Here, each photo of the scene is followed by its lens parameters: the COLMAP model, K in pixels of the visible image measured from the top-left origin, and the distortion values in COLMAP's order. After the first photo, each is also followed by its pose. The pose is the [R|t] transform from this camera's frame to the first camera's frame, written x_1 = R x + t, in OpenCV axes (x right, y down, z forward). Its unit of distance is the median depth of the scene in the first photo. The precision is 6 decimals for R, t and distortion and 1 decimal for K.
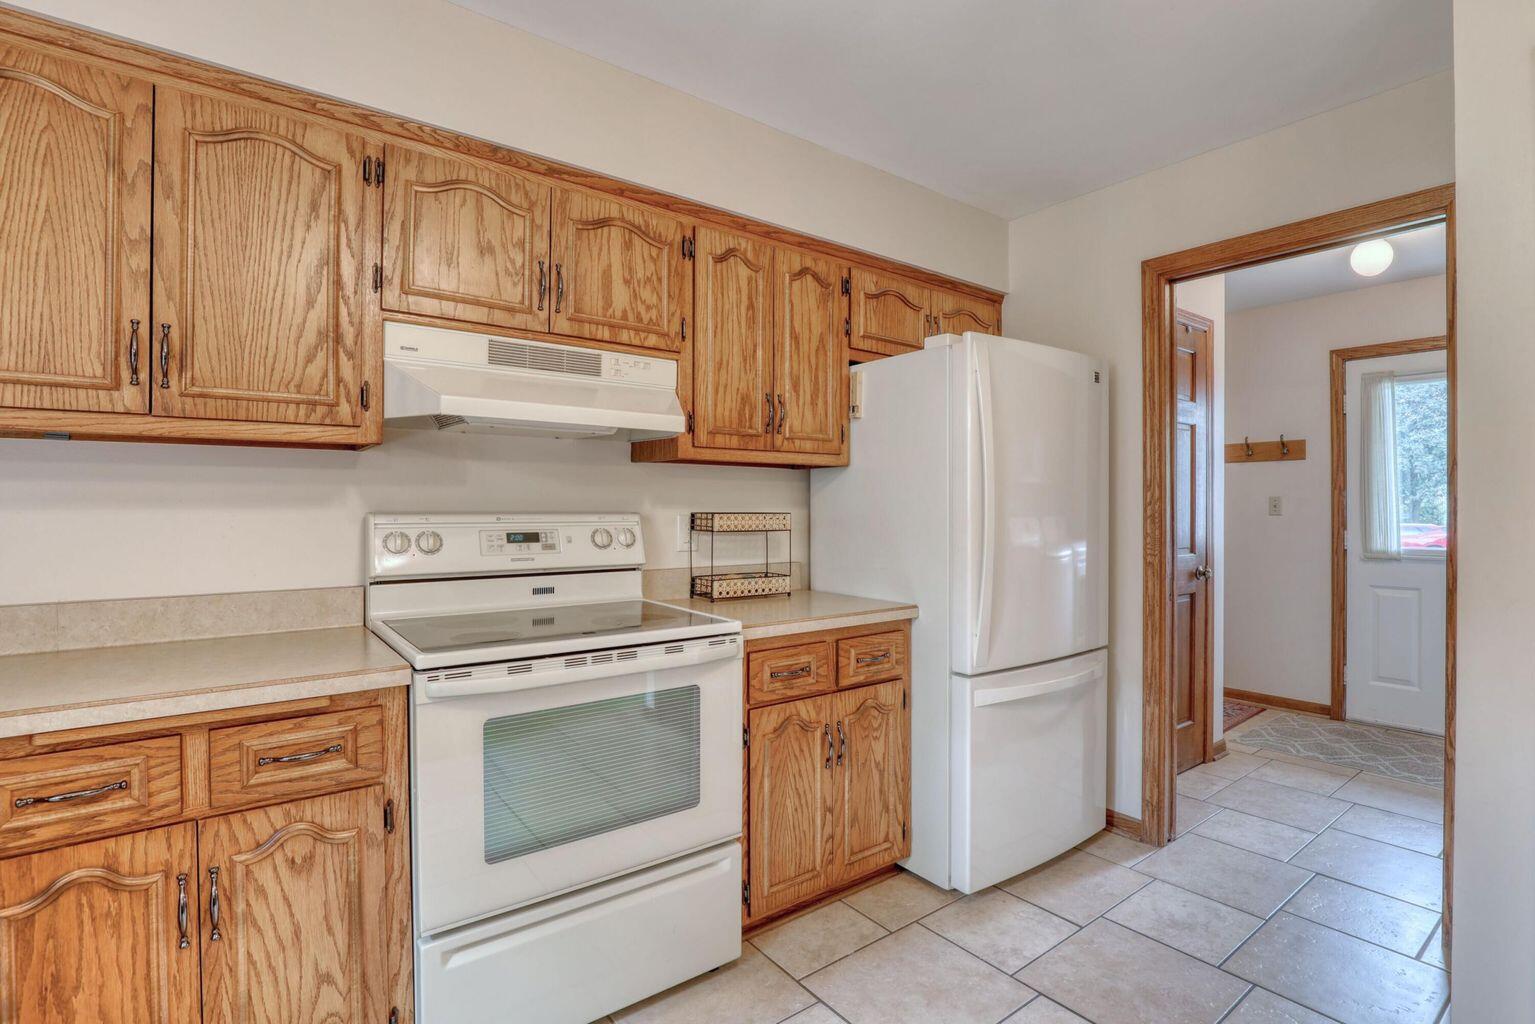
lens RADIAL K [[742.4, 0, 814.3], [0, 742.4, 507.9], [0, 0, 1]] dist [-0.034907, 0.007540]
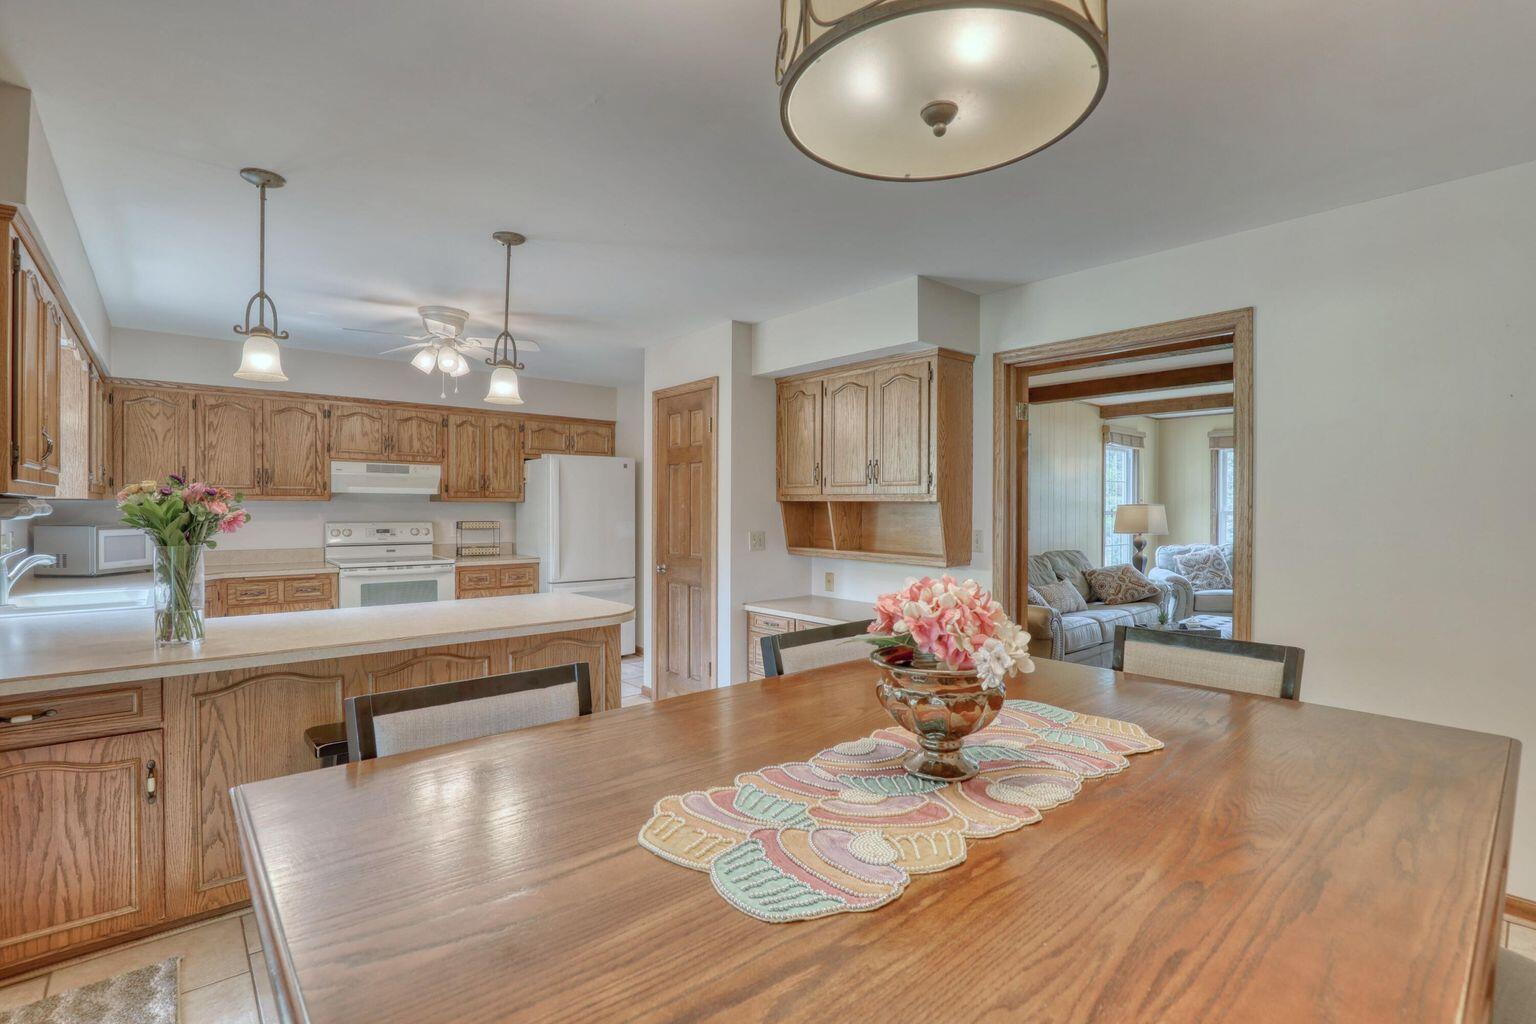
lens RADIAL K [[703.3, 0, 768.0], [0, 703.3, 512.0], [0, 0, 1]] dist [-0.030823, 0.000098]
pose [[0.999461, 0.000925, 0.032805, 1.089542], [-0.001078, 0.999989, 0.004662, -0.050404], [-0.032800, -0.004694, 0.999451, -1.867776]]
